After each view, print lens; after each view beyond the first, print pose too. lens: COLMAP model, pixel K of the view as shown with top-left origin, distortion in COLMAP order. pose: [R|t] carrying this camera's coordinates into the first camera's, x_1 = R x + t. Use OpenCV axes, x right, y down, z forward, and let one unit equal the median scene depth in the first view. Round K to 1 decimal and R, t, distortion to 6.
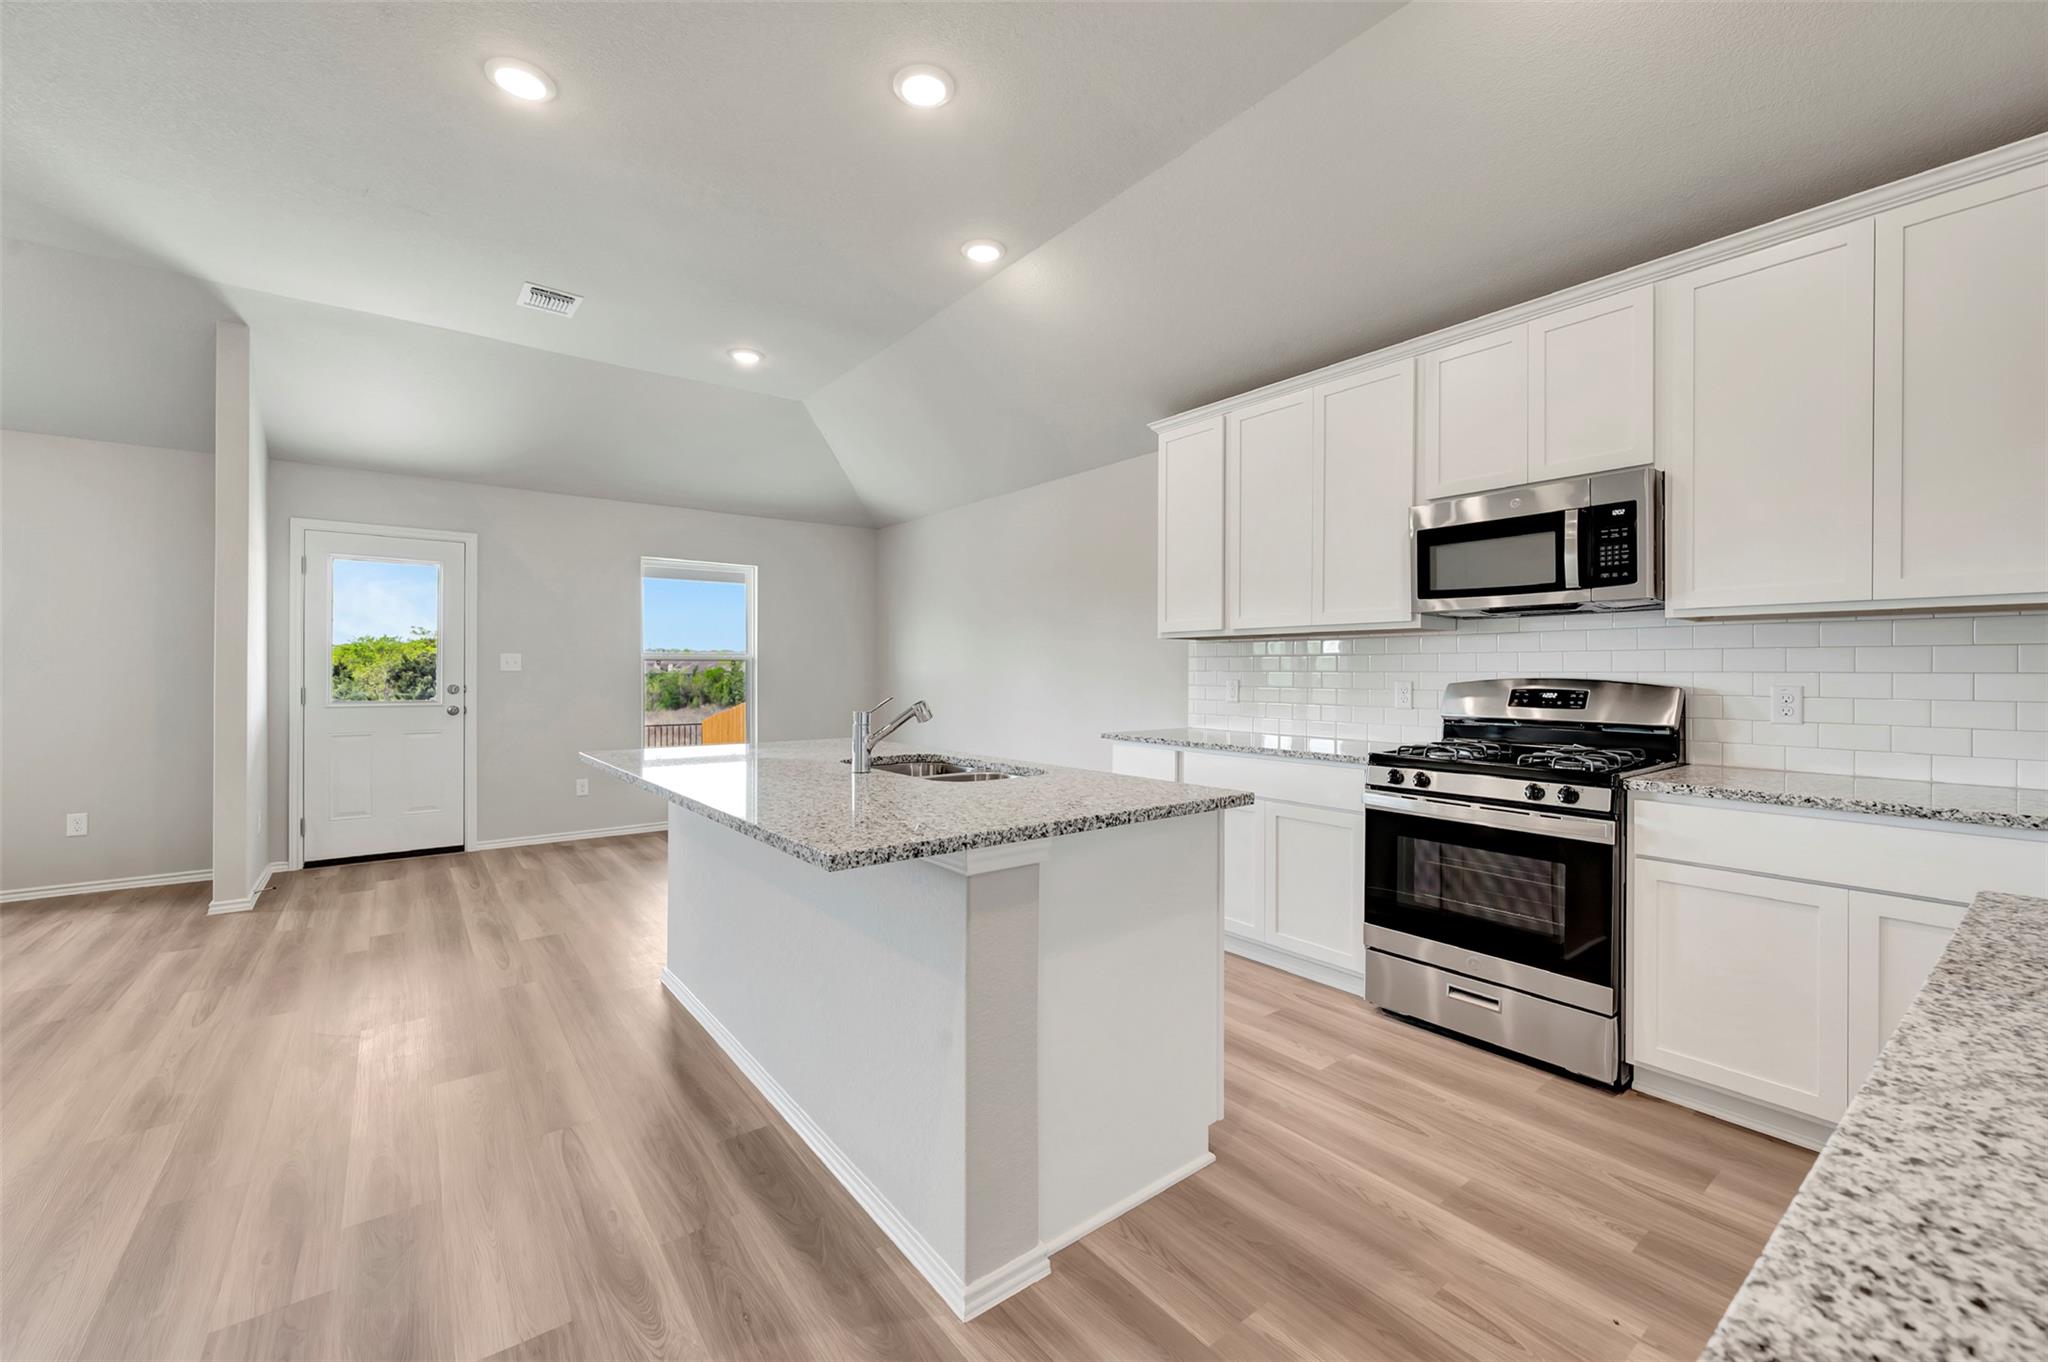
lens RADIAL K [[823.9, 0, 974.4], [0, 823.9, 668.6], [0, 0, 1]] dist [0.000179, 0.000097]
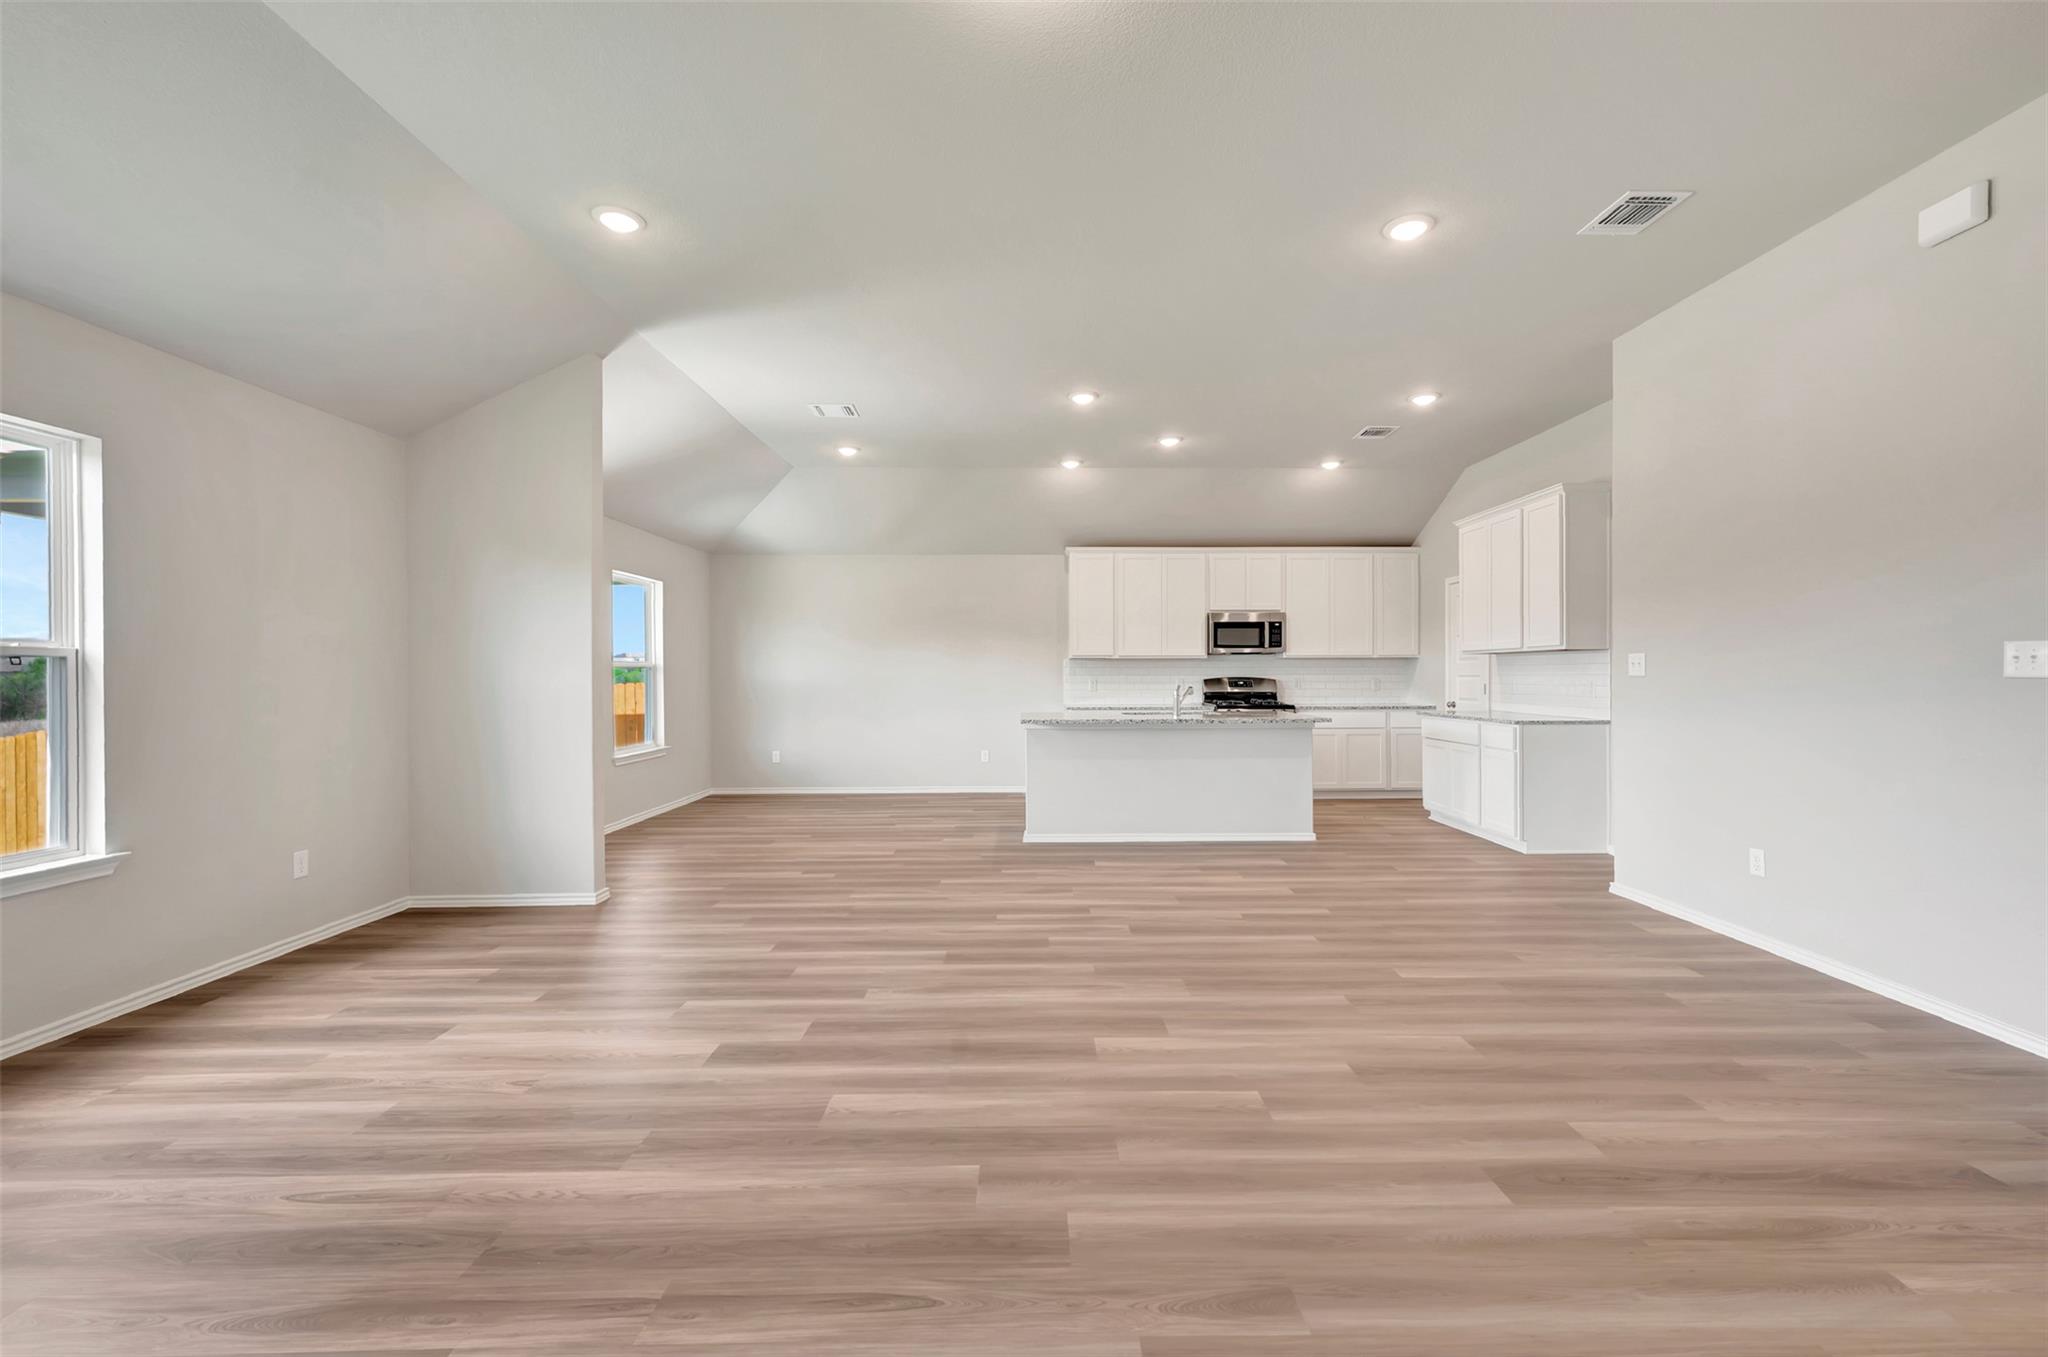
lens RADIAL K [[827.0, 0, 1024.0], [0, 827.0, 678.5], [0, 0, 1]] dist [0.007463, -0.000005]
pose [[0.605472, -0.006775, 0.795838, -2.124642], [0.002127, 0.999974, 0.006894, -0.004246], [-0.795864, -0.002481, 0.605470, -0.146655]]
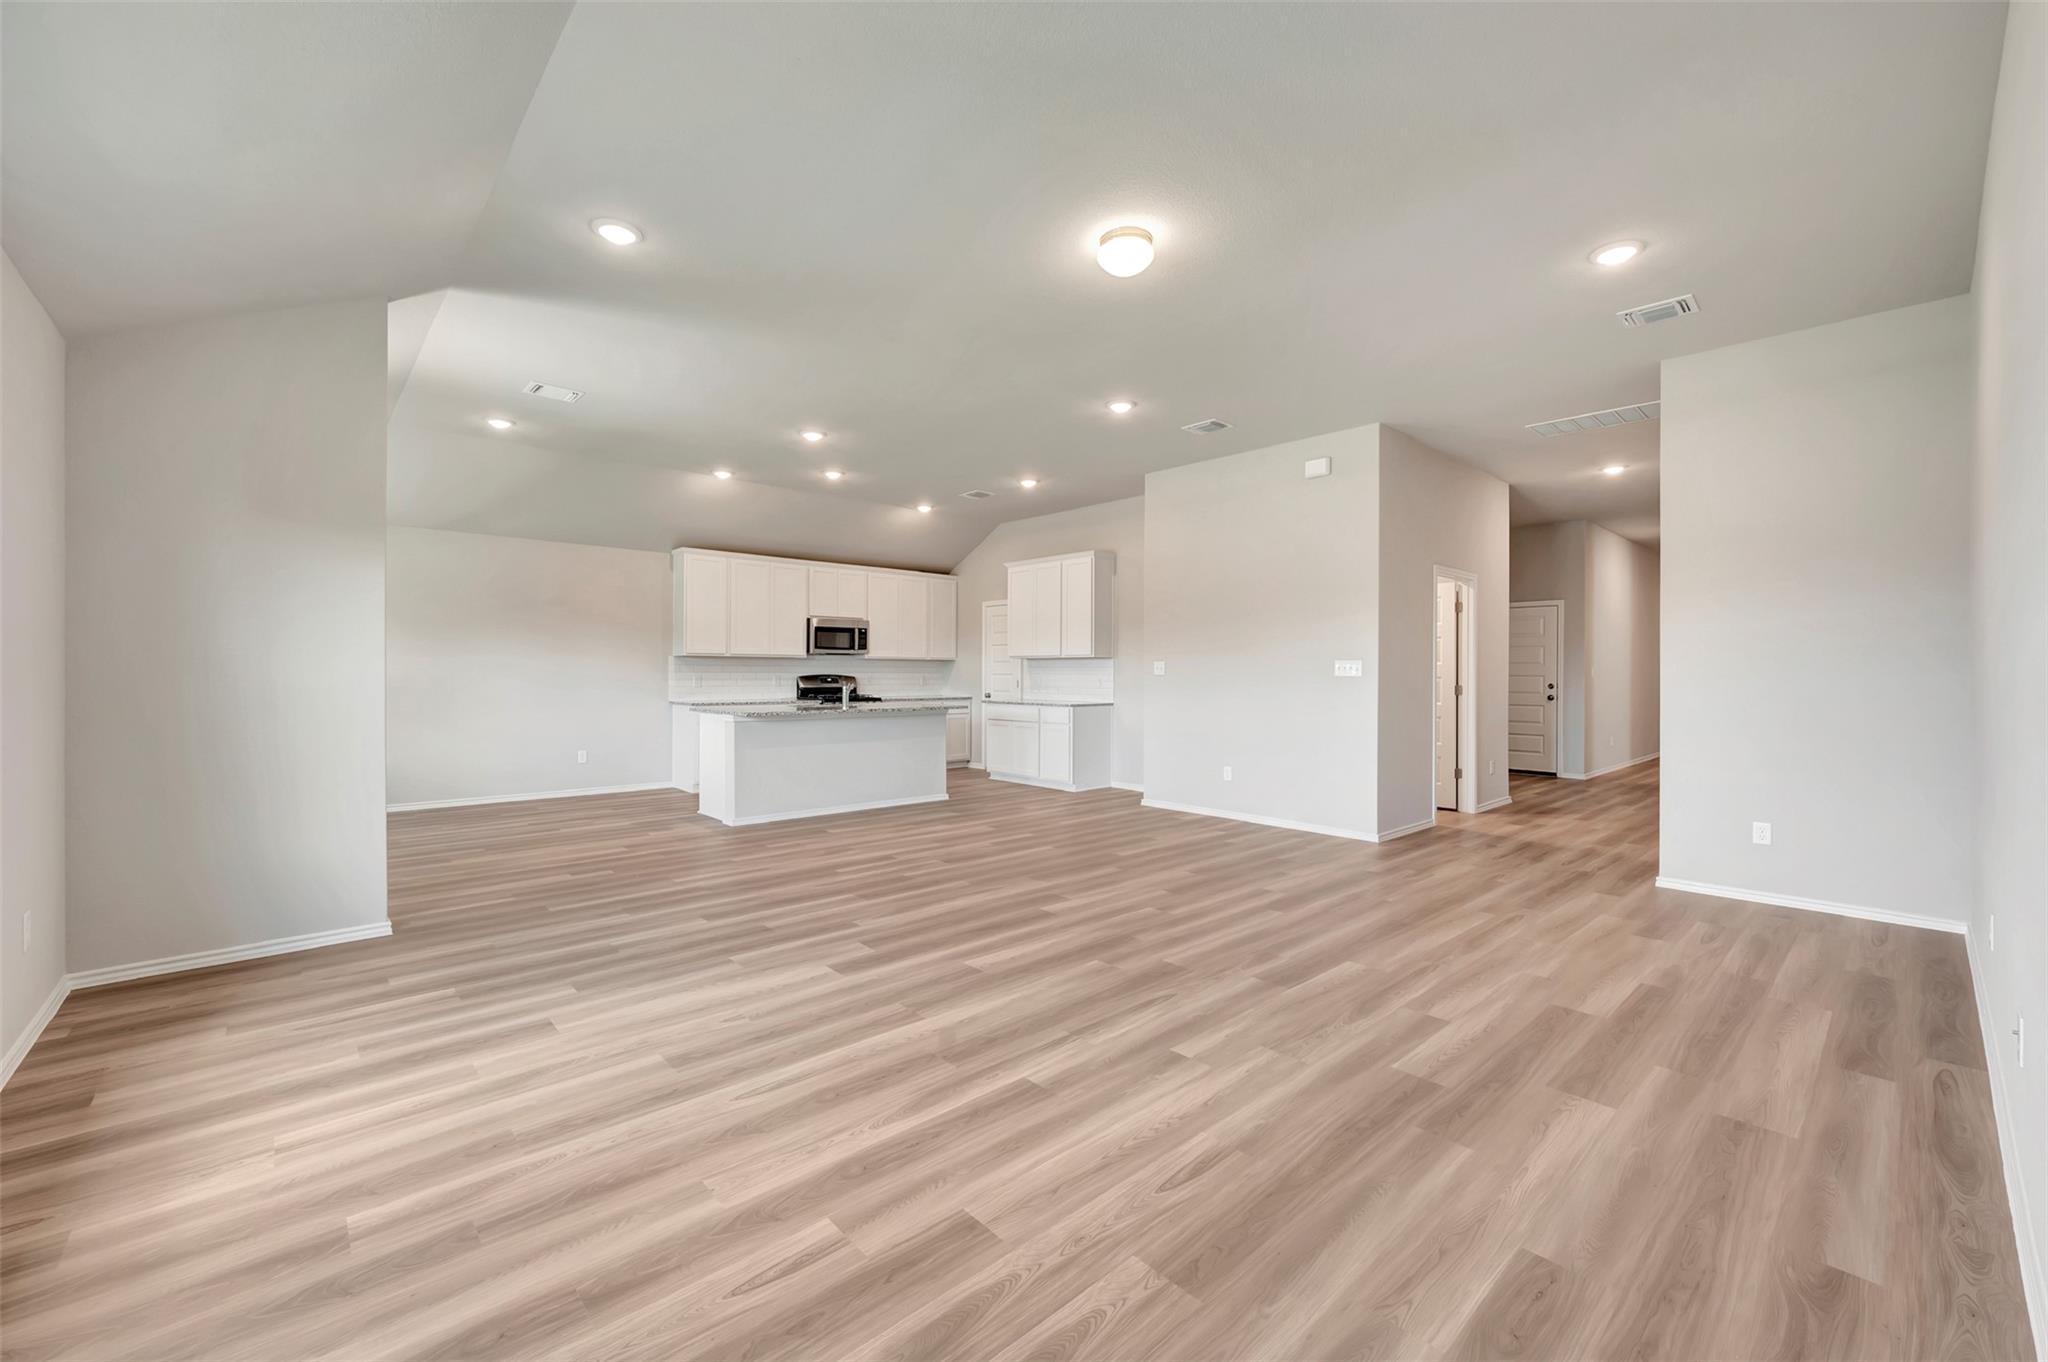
lens RADIAL K [[831.1, 0, 1004.1], [0, 831.1, 685.7], [0, 0, 1]] dist [0.000268, 0.000328]
pose [[-0.067630, -0.017276, 0.997561, -2.794011], [-0.006038, 0.999839, 0.016906, -0.003593], [-0.997692, -0.004880, -0.067724, 0.544374]]
